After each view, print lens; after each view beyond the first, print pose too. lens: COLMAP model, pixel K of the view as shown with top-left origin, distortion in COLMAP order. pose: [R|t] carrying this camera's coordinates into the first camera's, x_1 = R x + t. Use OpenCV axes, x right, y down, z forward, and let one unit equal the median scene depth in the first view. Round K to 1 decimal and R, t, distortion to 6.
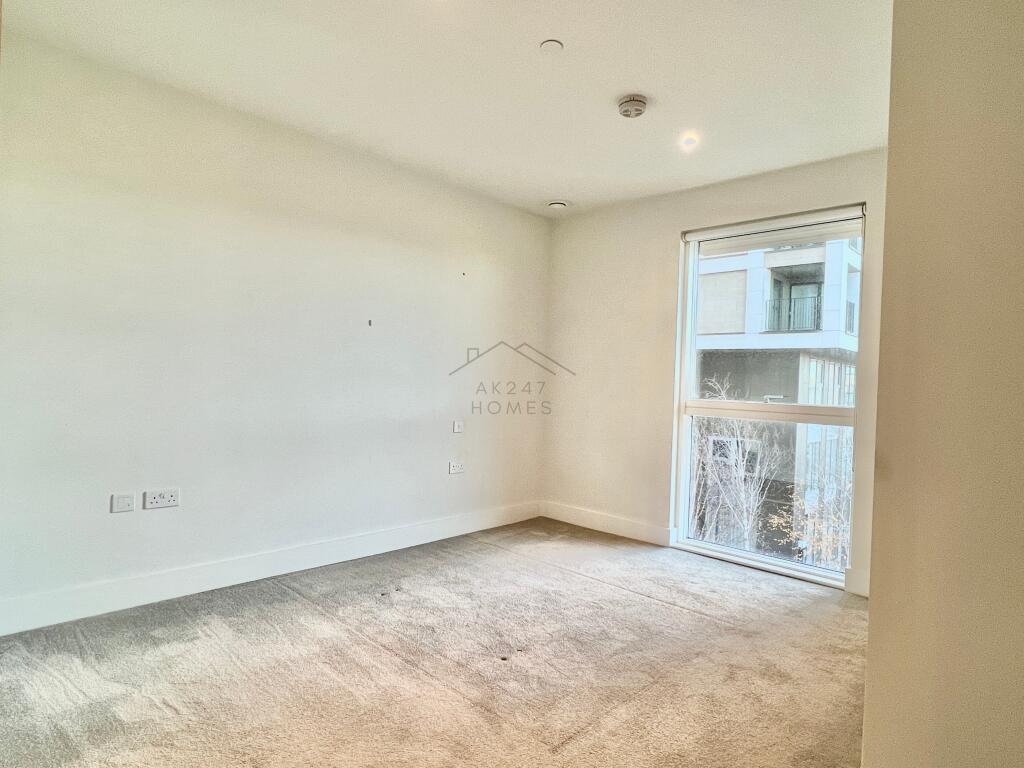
lens RADIAL K [[577.3, 0, 512.0], [0, 577.3, 384.0], [0, 0, 1]] dist [0.003400, -0.000830]
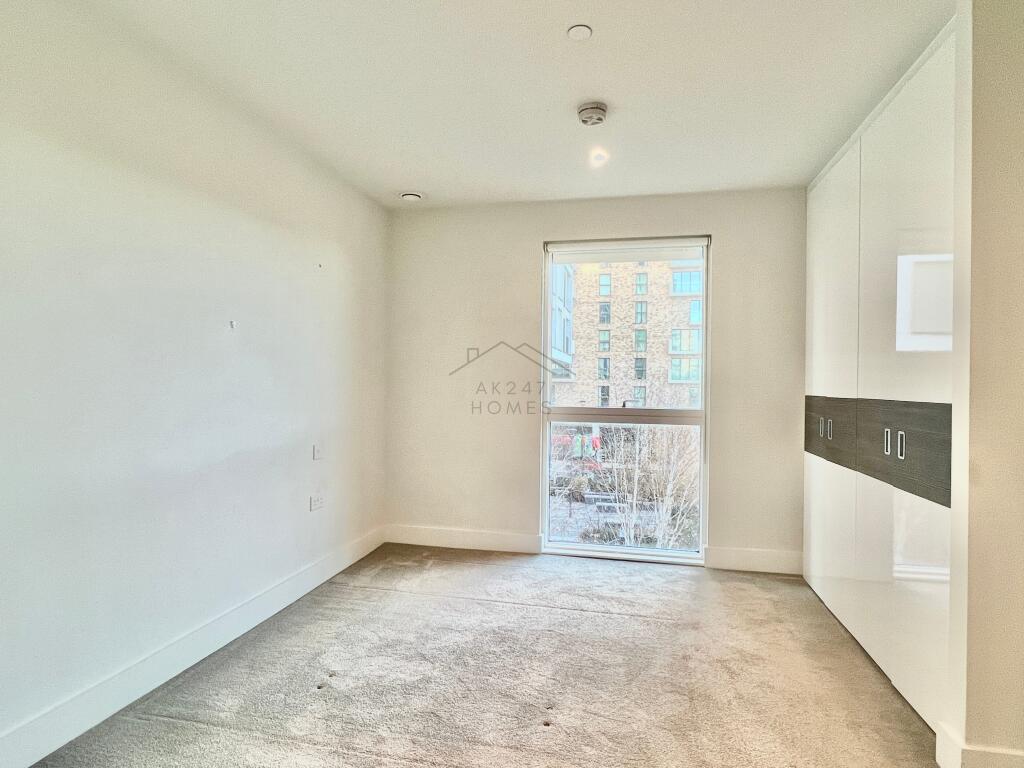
lens RADIAL K [[577.3, 0, 512.0], [0, 577.3, 384.0], [0, 0, 1]] dist [0.003400, -0.000830]
pose [[0.860182, -0.024338, 0.509405, -0.338750], [0.021289, 0.999704, 0.011814, -0.033023], [-0.509542, 0.000682, 0.860446, 0.191472]]
